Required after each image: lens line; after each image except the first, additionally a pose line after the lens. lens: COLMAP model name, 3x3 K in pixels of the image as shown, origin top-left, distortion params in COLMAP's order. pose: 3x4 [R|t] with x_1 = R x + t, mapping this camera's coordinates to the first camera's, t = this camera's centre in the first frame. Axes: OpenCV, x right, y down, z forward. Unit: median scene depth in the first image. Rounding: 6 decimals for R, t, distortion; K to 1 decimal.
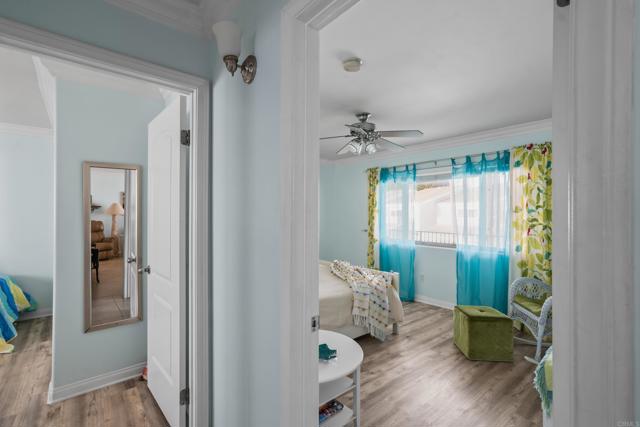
lens RADIAL K [[292.1, 0, 320.0], [0, 292.1, 214.5], [0, 0, 1]] dist [-0.009714, 0.009963]
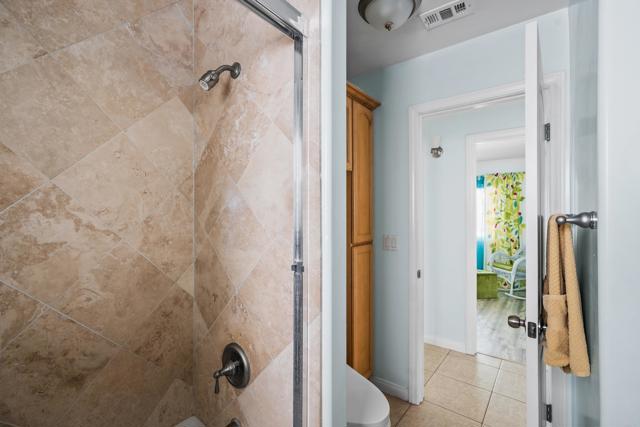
lens RADIAL K [[292.1, 0, 318.7], [0, 292.1, 213.1], [0, 0, 1]] dist [-0.009714, 0.009963]
pose [[0.976536, -0.000877, 0.215354, -0.618957], [0.001670, 0.999992, -0.003501, -0.008839], [-0.215349, 0.003779, 0.976530, -0.400045]]
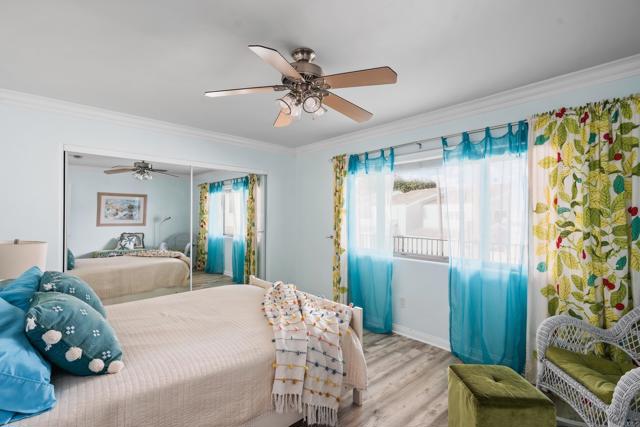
lens RADIAL K [[292.1, 0, 320.6], [0, 292.1, 215.1], [0, 0, 1]] dist [-0.009714, 0.009963]
pose [[0.999098, 0.001704, 0.042434, 0.148233], [-0.001381, 0.999970, -0.007638, 0.004276], [-0.042445, 0.007572, 0.999070, 0.359079]]
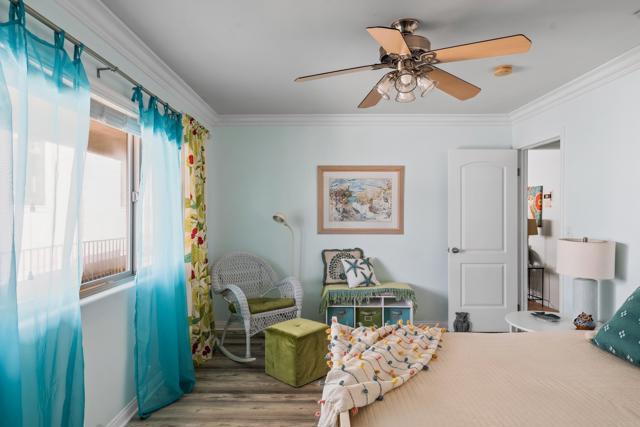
lens RADIAL K [[386.8, 0, 320.6], [0, 386.8, 213.1], [0, 0, 1]] dist [0.007286, 0.001742]
pose [[-0.766486, -0.002569, 0.642256, -0.208808], [-0.001757, 0.999997, 0.001902, -0.015562], [-0.642259, 0.000330, -0.766487, 1.557724]]
